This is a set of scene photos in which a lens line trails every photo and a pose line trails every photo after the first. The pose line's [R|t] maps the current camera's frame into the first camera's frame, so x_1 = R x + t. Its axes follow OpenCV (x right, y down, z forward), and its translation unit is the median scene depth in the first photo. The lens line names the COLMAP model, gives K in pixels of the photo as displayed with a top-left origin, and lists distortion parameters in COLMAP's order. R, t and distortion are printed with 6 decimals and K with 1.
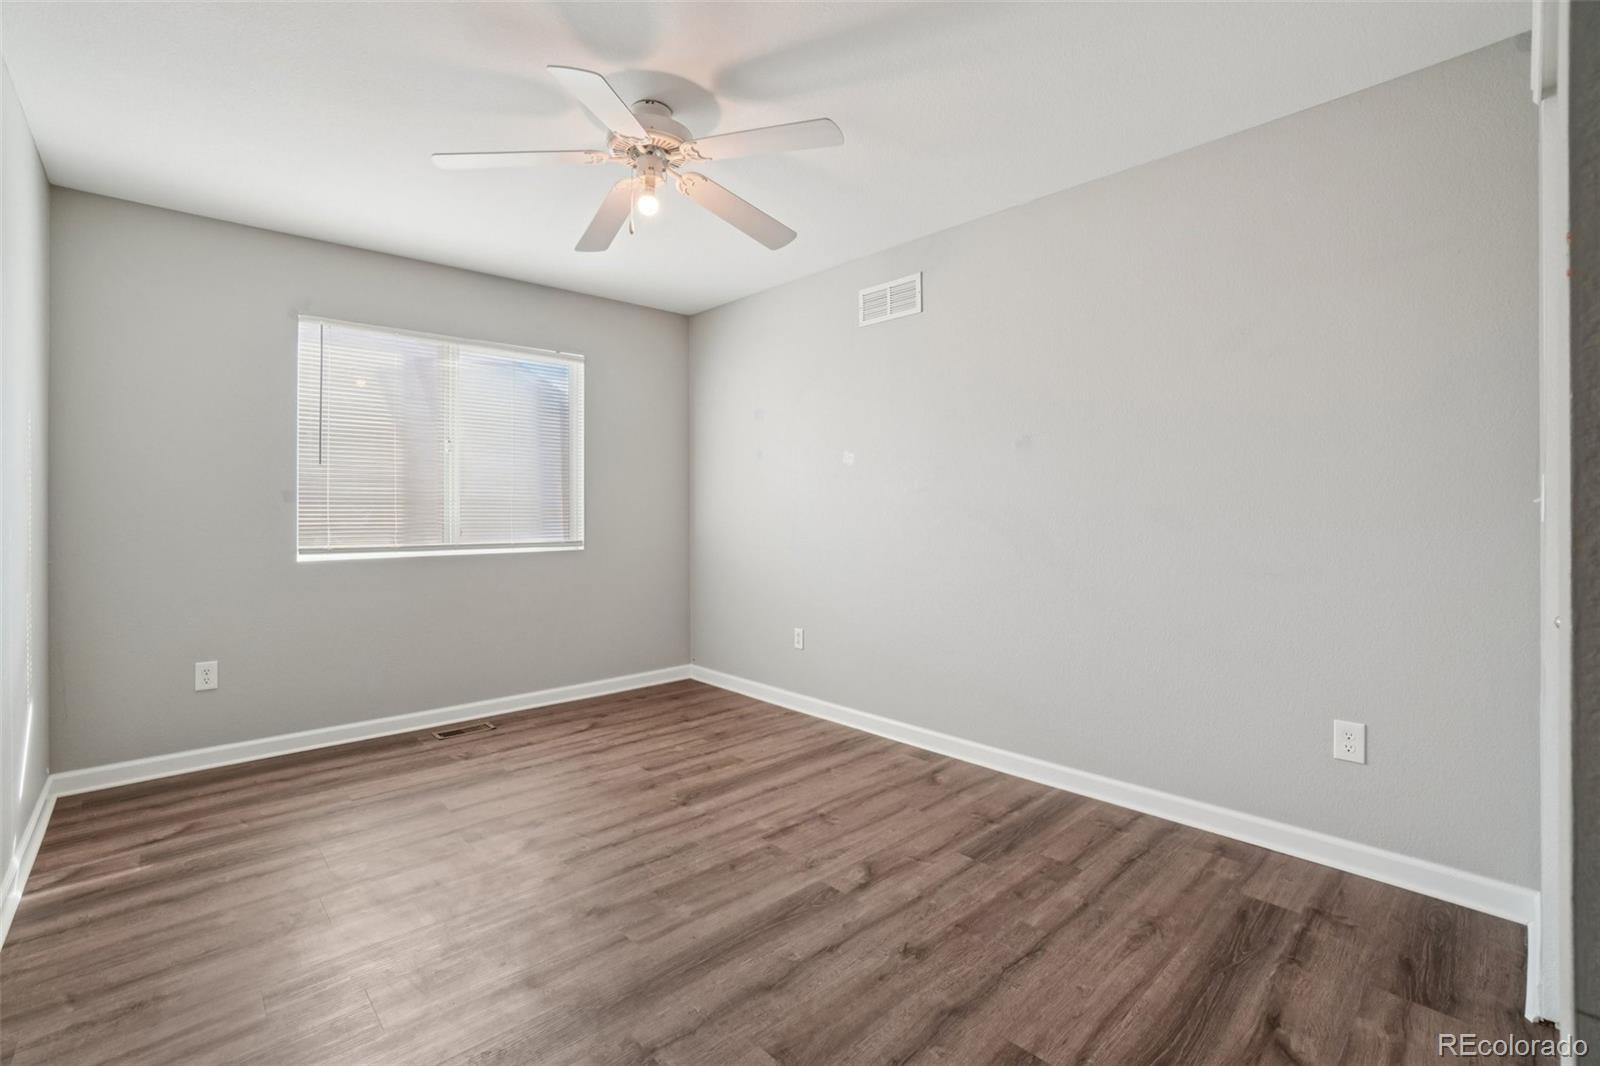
lens RADIAL K [[699.7, 0, 790.4], [0, 699.7, 519.4], [0, 0, 1]] dist [-0.024123, 0.000801]
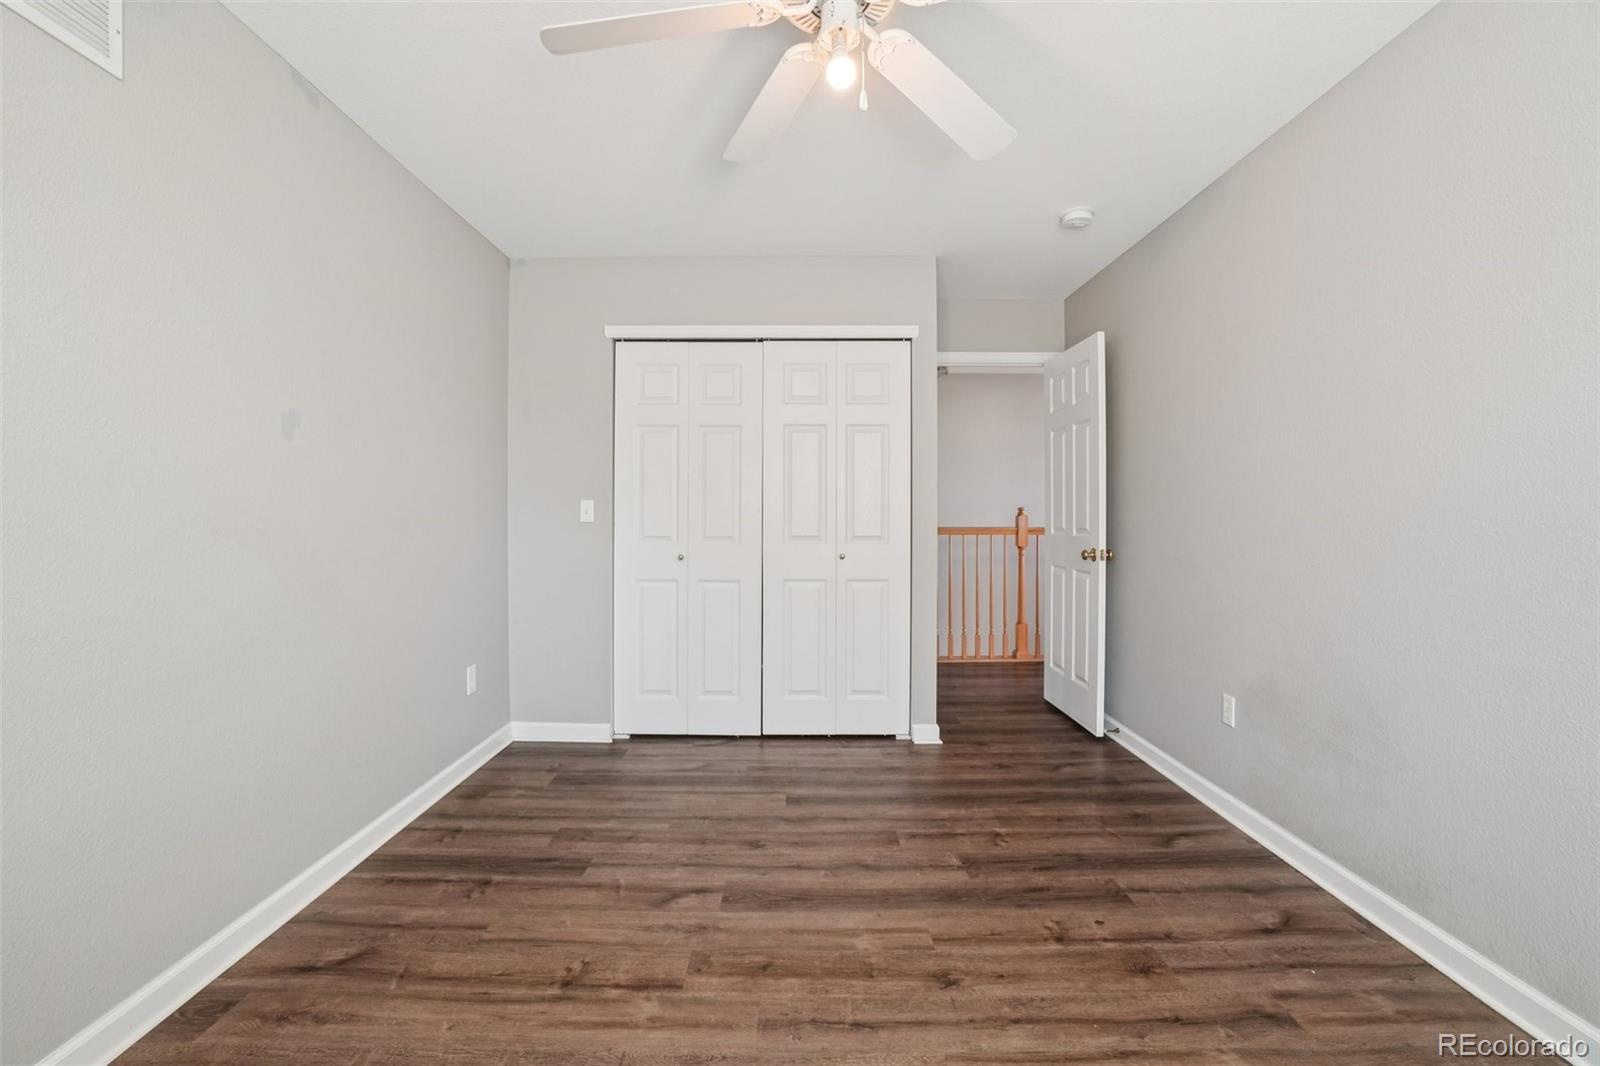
lens RADIAL K [[699.7, 0, 796.8], [0, 699.7, 532.0], [0, 0, 1]] dist [-0.024123, 0.000801]
pose [[-0.728046, -0.012521, 0.685414, -0.650443], [0.009093, 0.999569, 0.027919, -0.015925], [-0.685468, 0.026558, -0.727618, 1.556320]]
